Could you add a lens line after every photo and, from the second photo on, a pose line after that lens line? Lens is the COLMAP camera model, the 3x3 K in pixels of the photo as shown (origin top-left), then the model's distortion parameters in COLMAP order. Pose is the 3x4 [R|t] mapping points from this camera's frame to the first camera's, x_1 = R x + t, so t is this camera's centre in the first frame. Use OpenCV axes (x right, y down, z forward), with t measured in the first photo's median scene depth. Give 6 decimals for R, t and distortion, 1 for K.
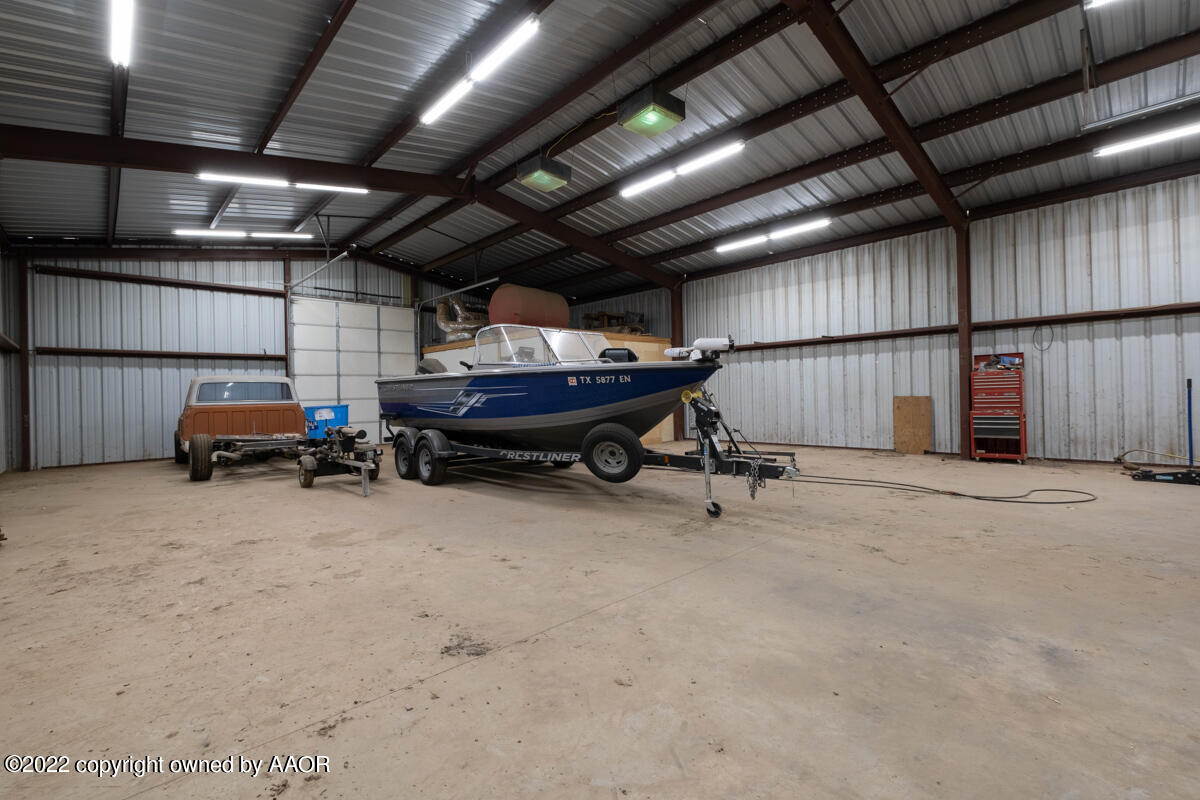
lens RADIAL K [[539.2, 0, 600.0], [0, 539.2, 400.0], [0, 0, 1]] dist [-0.003742, -0.000625]
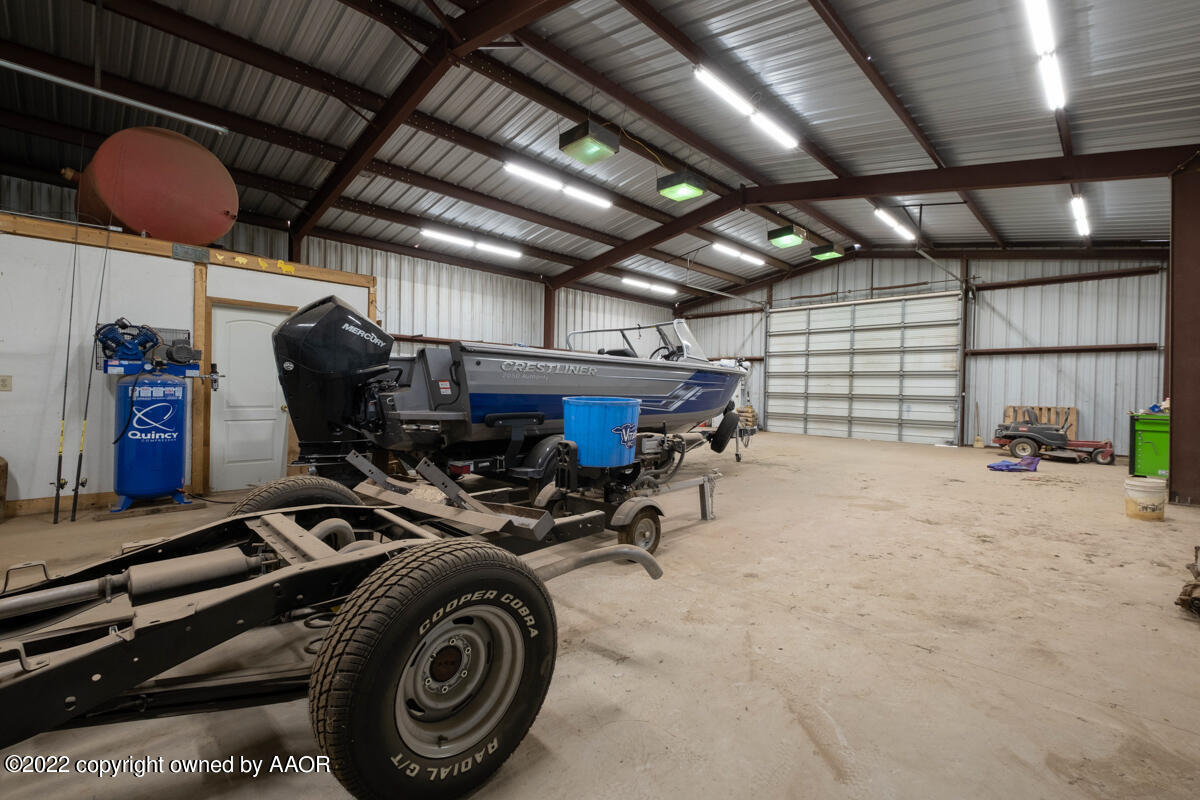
lens RADIAL K [[539.2, 0, 600.0], [0, 539.2, 400.0], [0, 0, 1]] dist [-0.003742, -0.000625]
pose [[-0.067462, -0.002413, 0.997719, -1.165771], [-0.012802, 0.999917, 0.001552, 0.012129], [-0.997640, -0.012668, -0.067487, 1.193510]]
